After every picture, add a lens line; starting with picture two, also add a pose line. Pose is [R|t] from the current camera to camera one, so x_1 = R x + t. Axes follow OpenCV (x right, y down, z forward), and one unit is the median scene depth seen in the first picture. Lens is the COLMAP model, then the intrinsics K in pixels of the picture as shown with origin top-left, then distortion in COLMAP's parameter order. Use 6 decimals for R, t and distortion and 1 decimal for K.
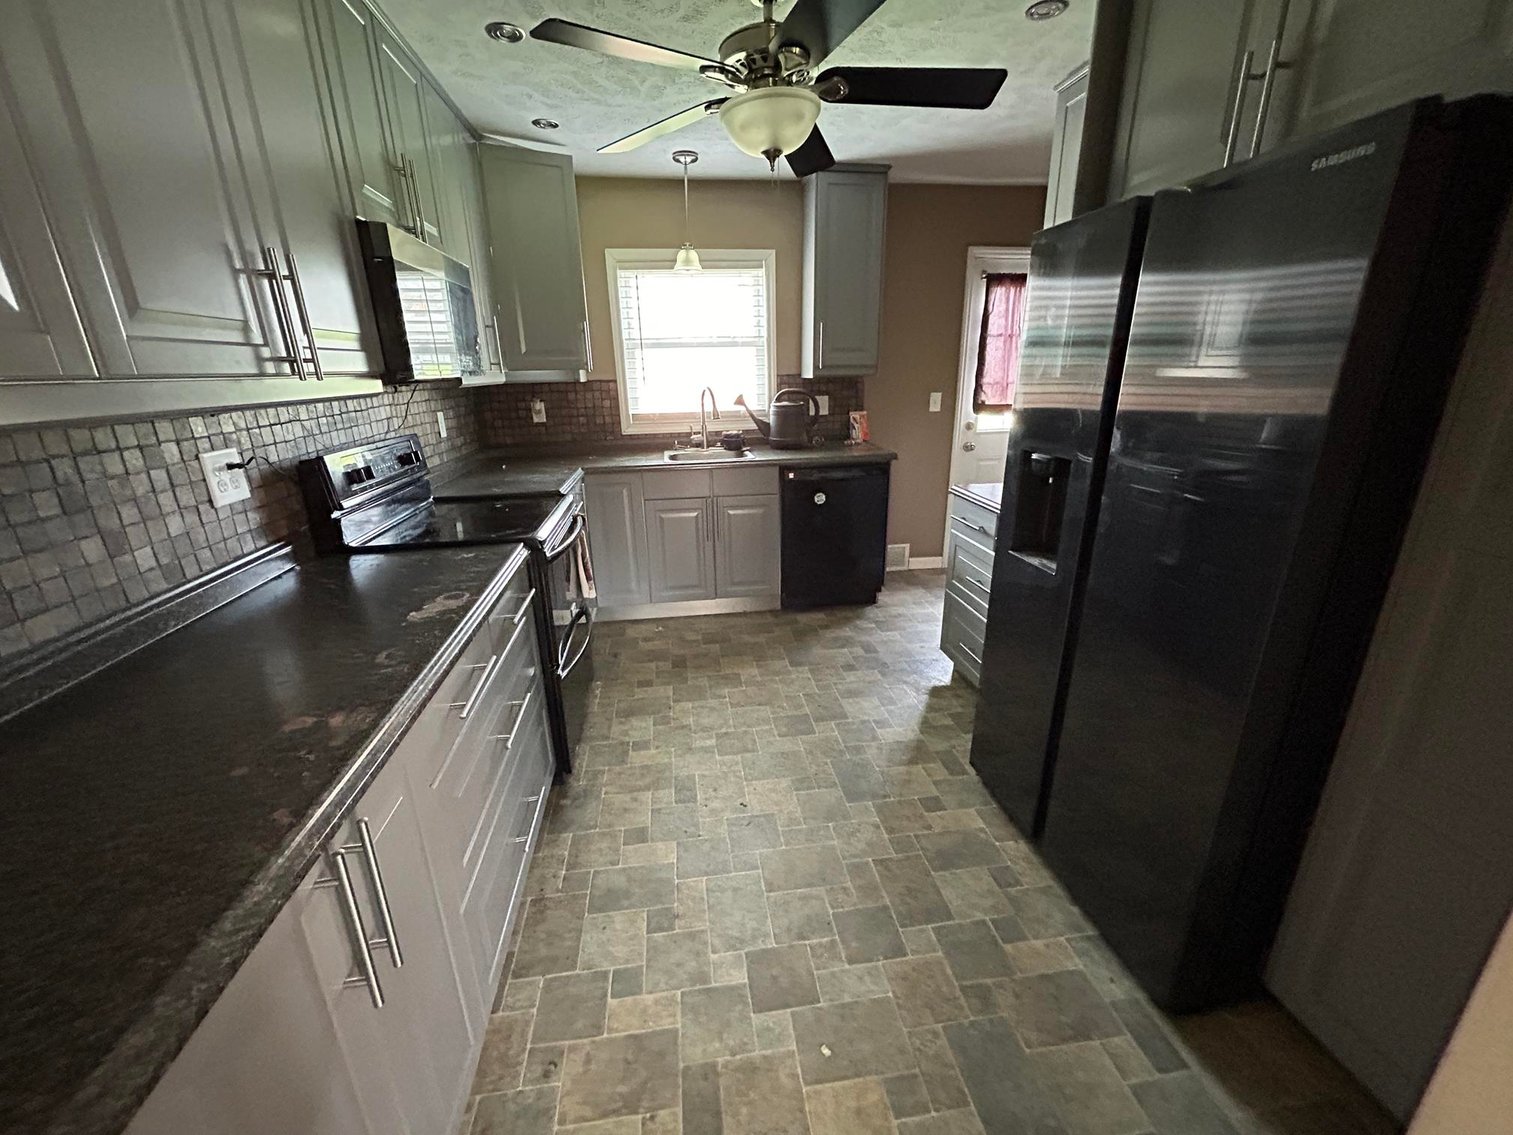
lens RADIAL K [[612.0, 0, 754.4], [0, 612.0, 567.7], [0, 0, 1]] dist [-0.001303, 0.000133]
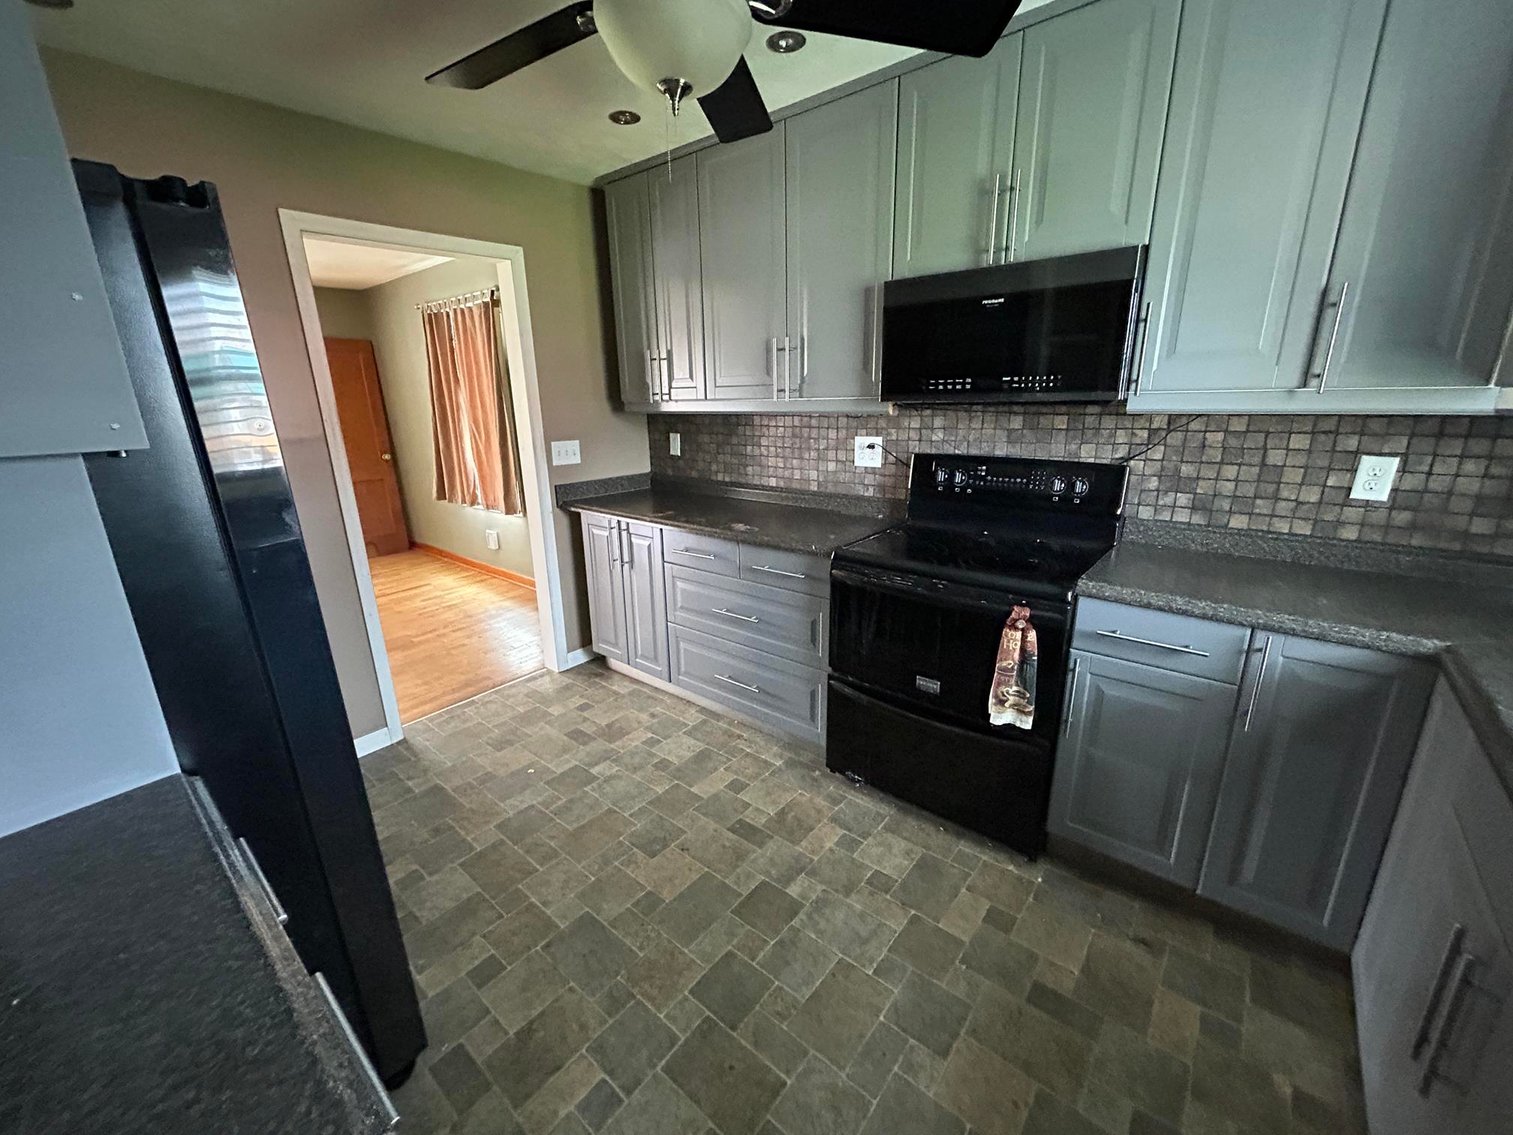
lens RADIAL K [[612.0, 0, 754.4], [0, 612.0, 567.7], [0, 0, 1]] dist [-0.001303, 0.000133]
pose [[-0.746307, 0.216644, -0.629358, 0.476355], [-0.171746, 0.850848, 0.496548, -0.566682], [0.643062, 0.478667, -0.597786, 1.652687]]
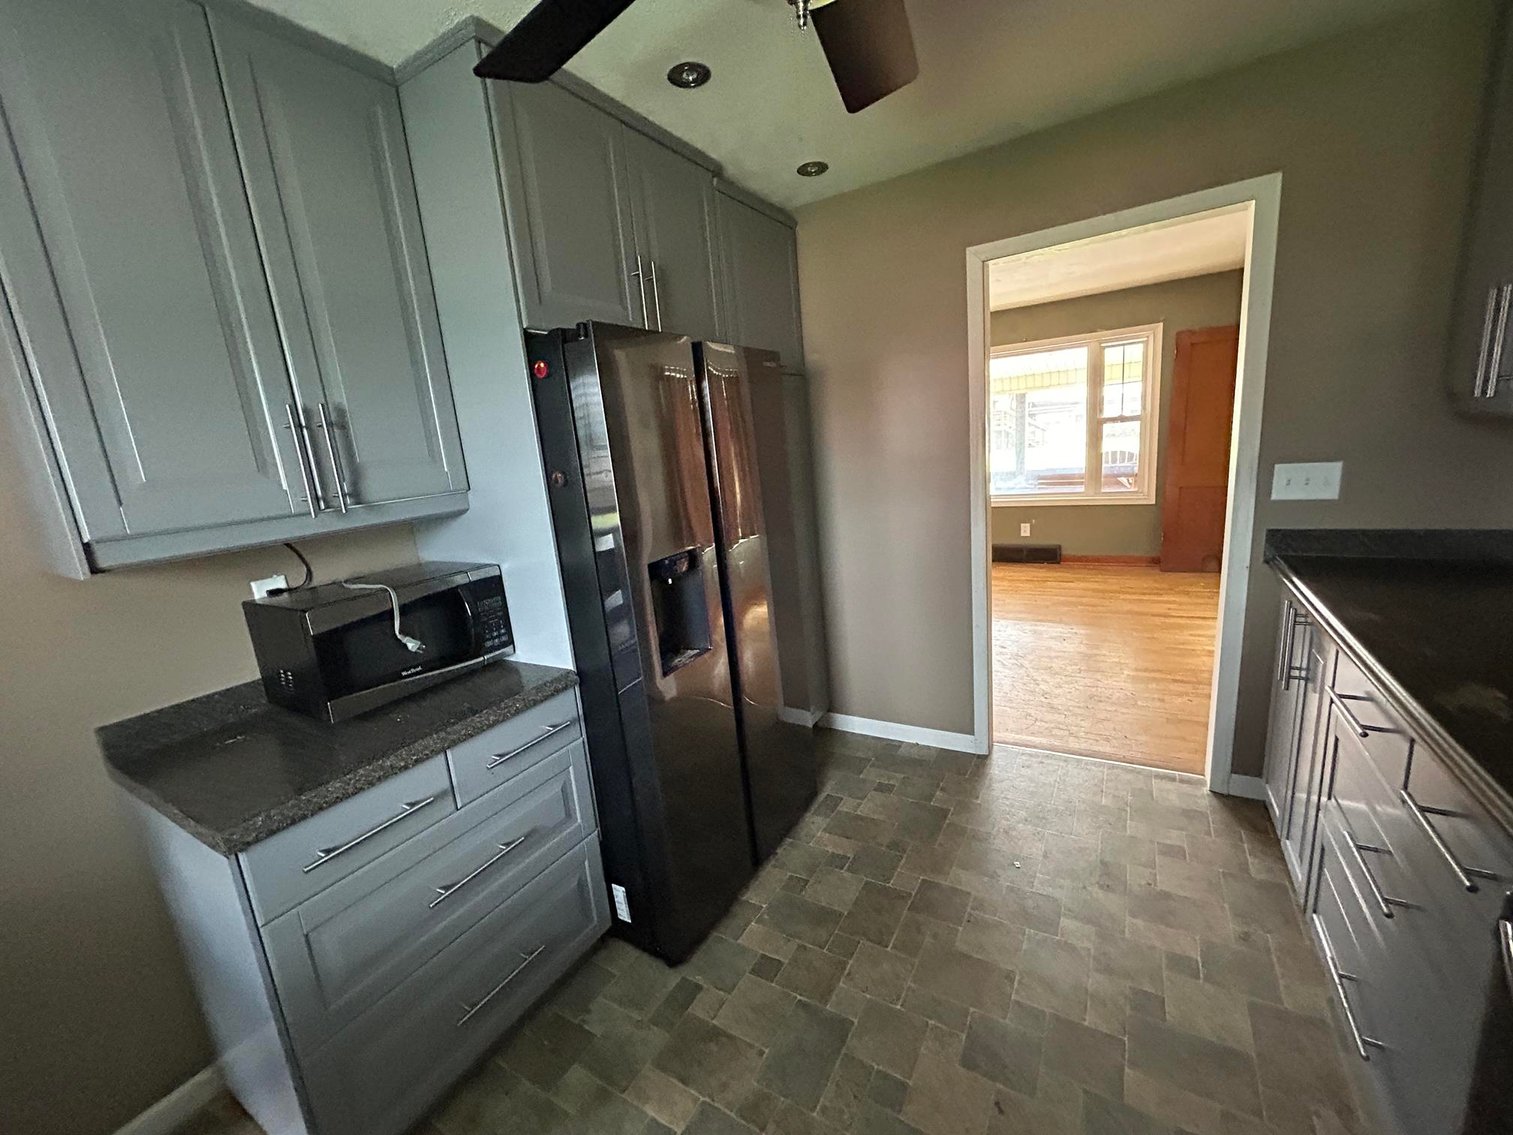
lens RADIAL K [[612.0, 0, 754.4], [0, 612.0, 567.7], [0, 0, 1]] dist [-0.001303, 0.000133]
pose [[-0.771910, -0.050573, 0.633717, -0.225235], [0.288189, 0.860687, 0.419719, -0.502831], [-0.566659, 0.506616, -0.649799, 1.464893]]
